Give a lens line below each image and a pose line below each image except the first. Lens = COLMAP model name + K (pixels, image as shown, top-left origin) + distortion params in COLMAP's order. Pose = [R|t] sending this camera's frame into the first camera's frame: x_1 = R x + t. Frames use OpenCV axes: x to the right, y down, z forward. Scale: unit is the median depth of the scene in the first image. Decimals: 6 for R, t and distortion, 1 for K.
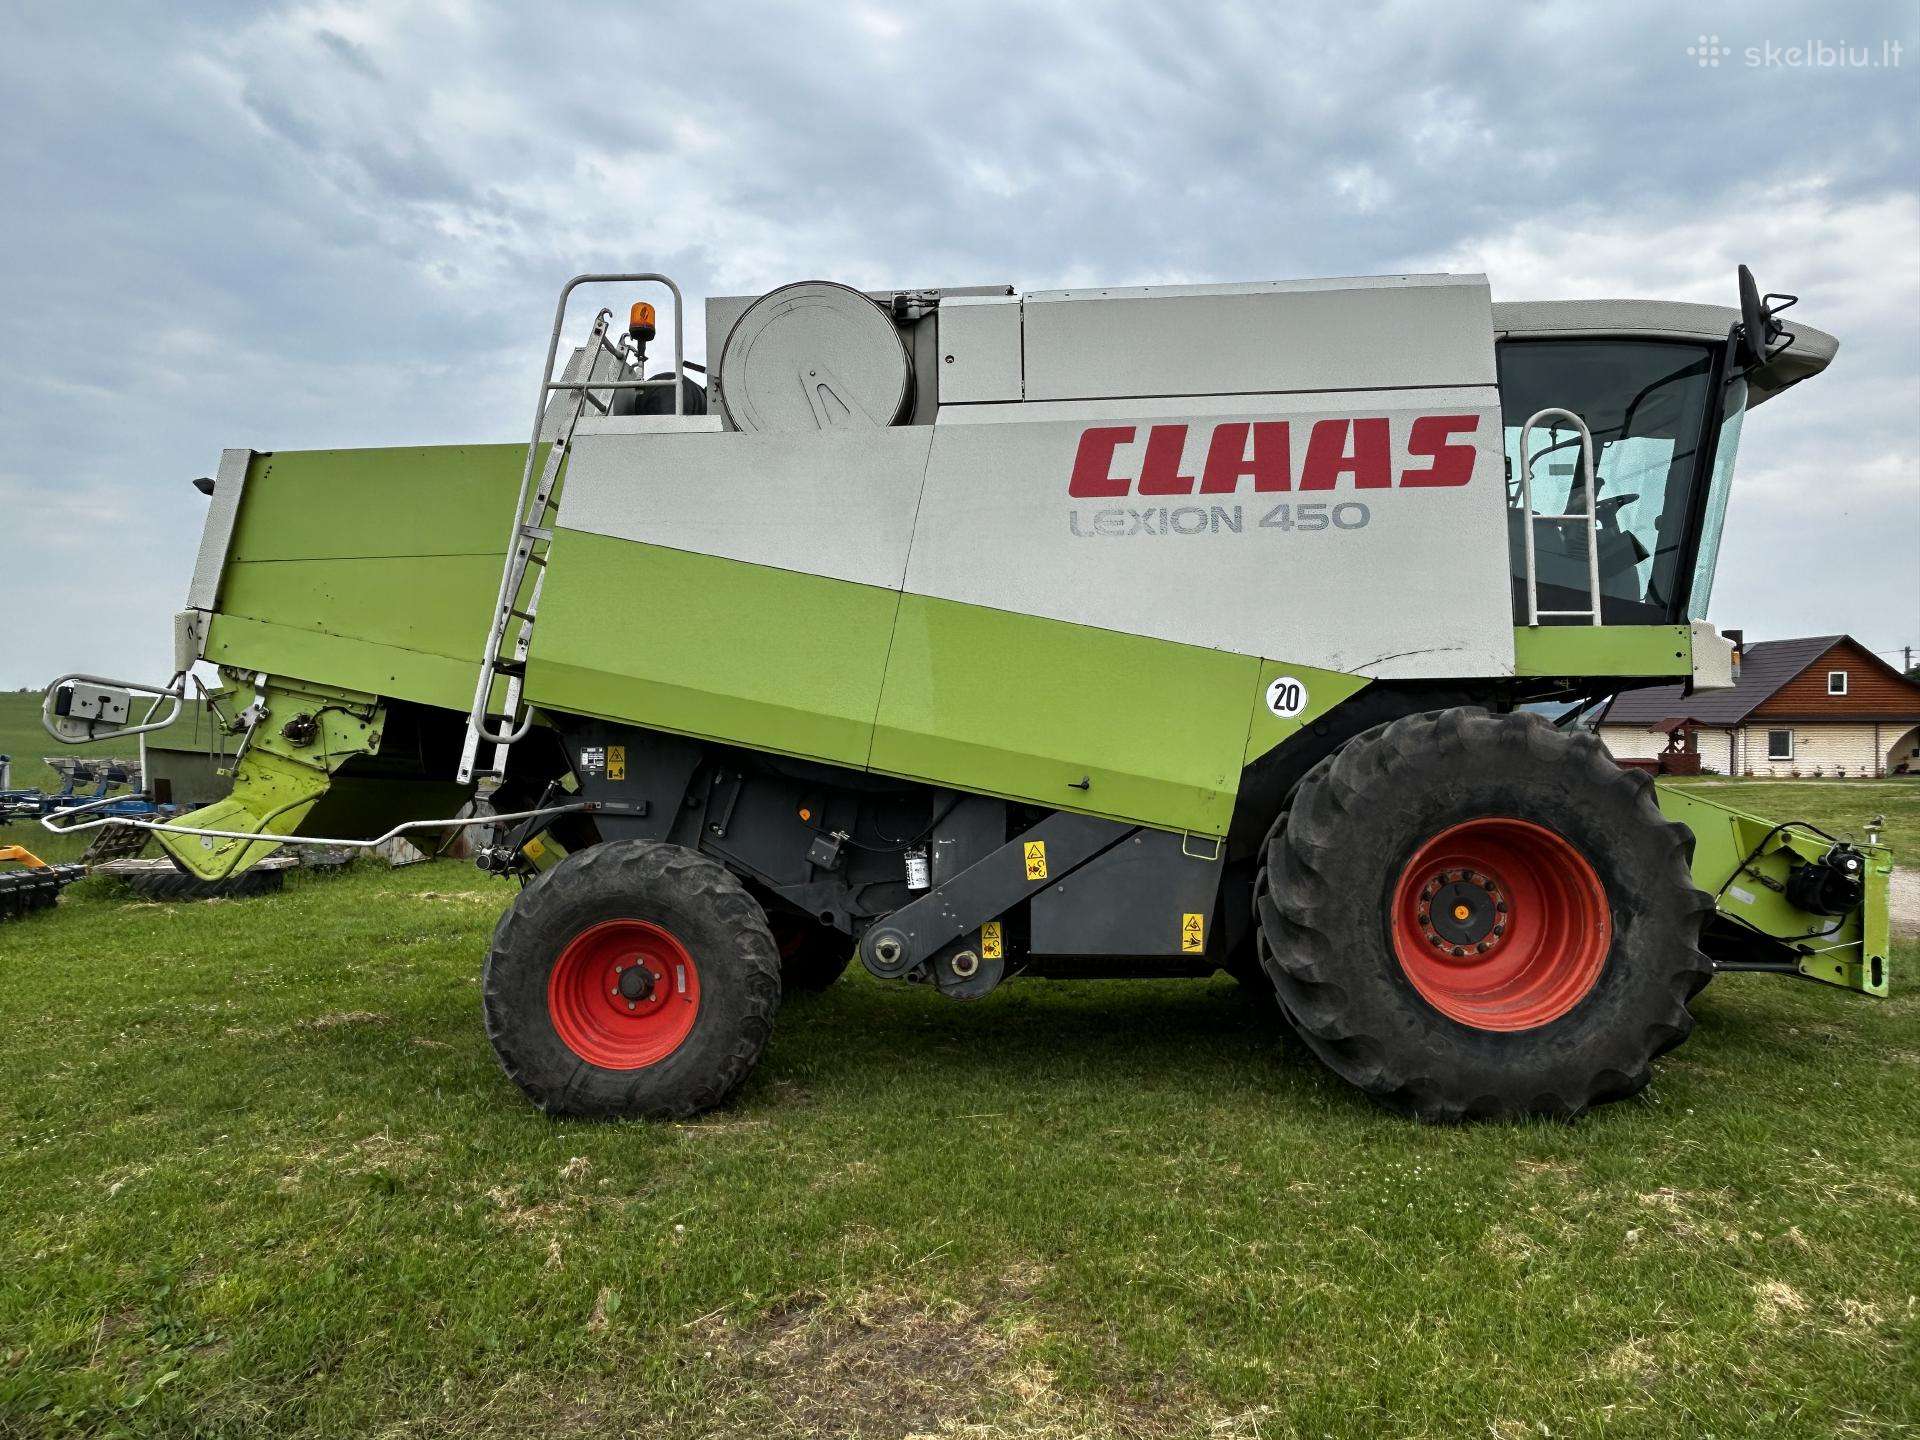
lens RADIAL K [[1245.9, 0, 977.8], [0, 1245.9, 714.8], [0, 0, 1]] dist [0.001363, -0.005332]
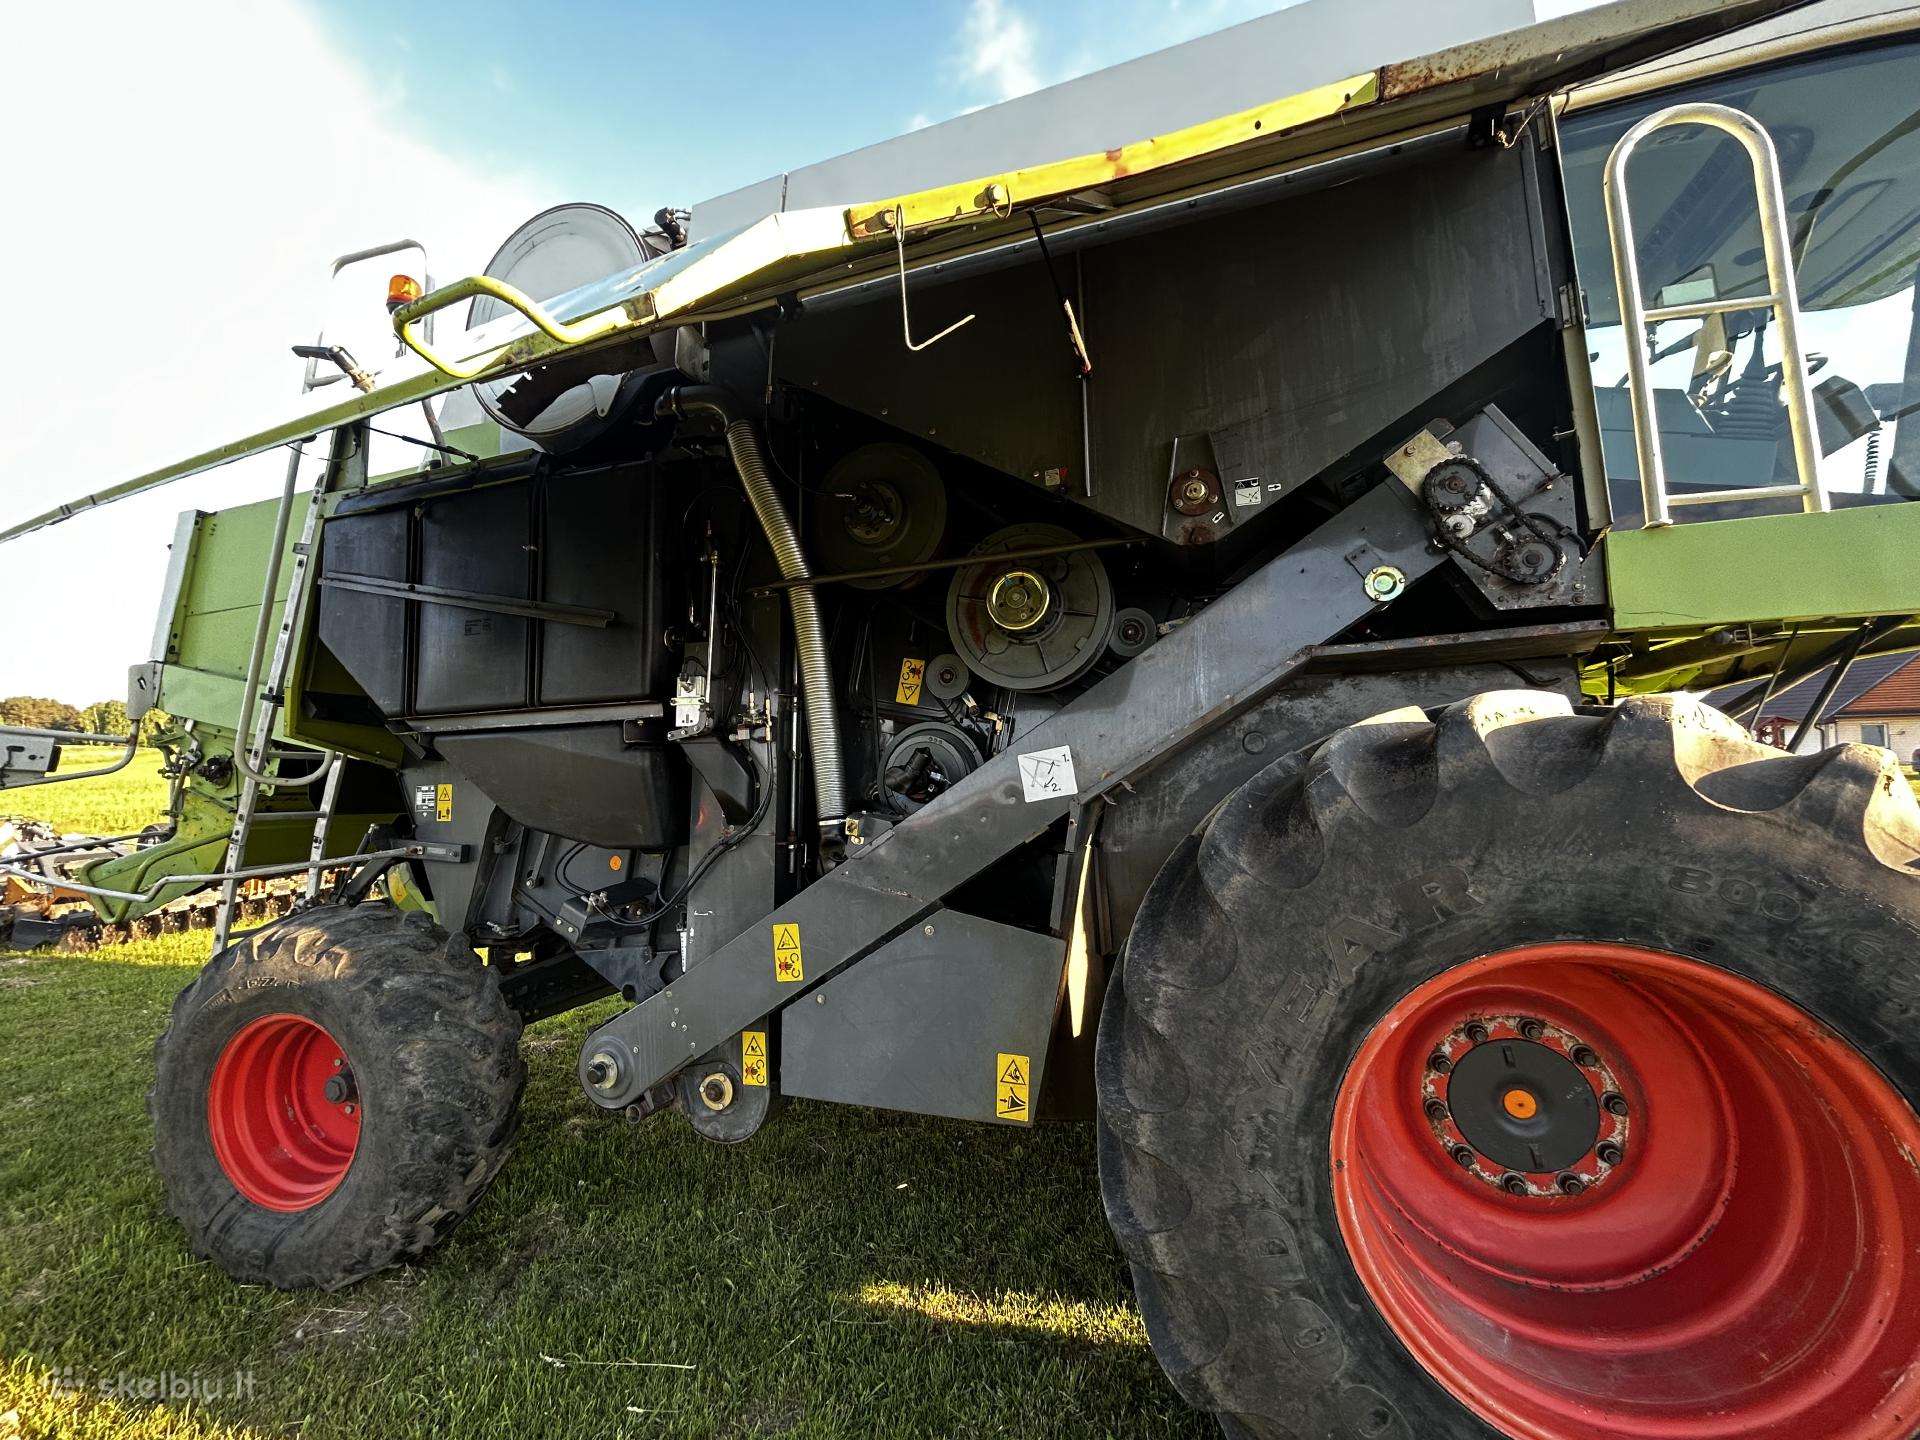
lens RADIAL K [[791.2, 0, 974.7], [0, 791.2, 728.9], [0, 0, 1]] dist [-0.007060, 0.000693]
pose [[0.962128, -0.035035, -0.270336, 0.257532], [0.032156, 0.999369, -0.015072, 0.007042], [0.270694, 0.005809, 0.962648, 0.610079]]
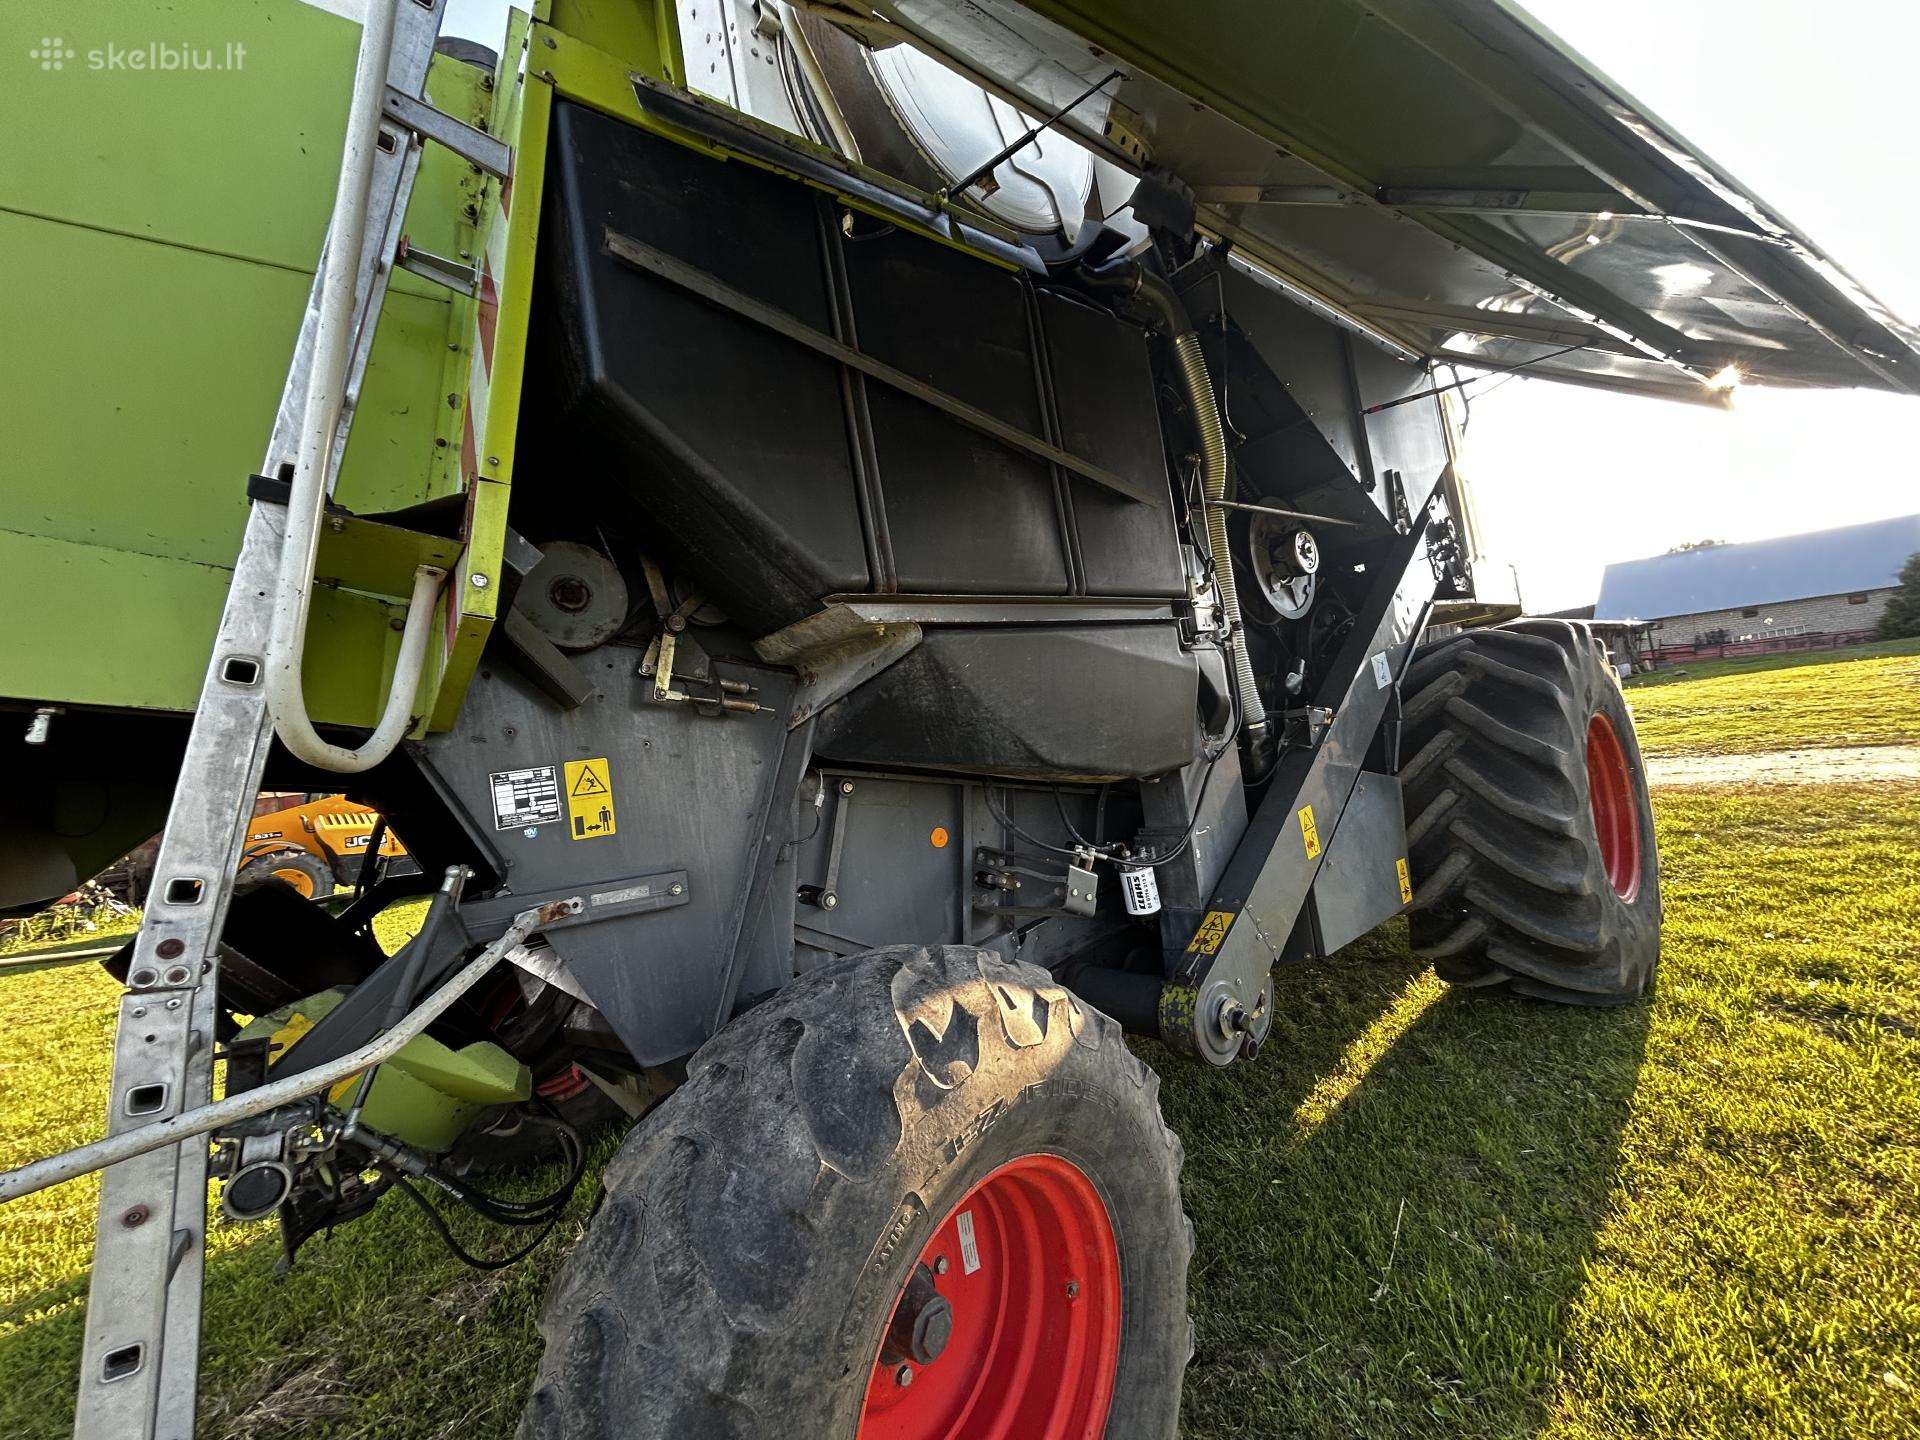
lens RADIAL K [[791.2, 0, 962.7], [0, 791.2, 730.6], [0, 0, 1]] dist [-0.007060, 0.000693]
pose [[0.710524, -0.084678, 0.698559, -0.424780], [0.100053, 0.994804, 0.018821, 0.025769], [-0.696523, 0.056520, 0.715305, 0.789207]]
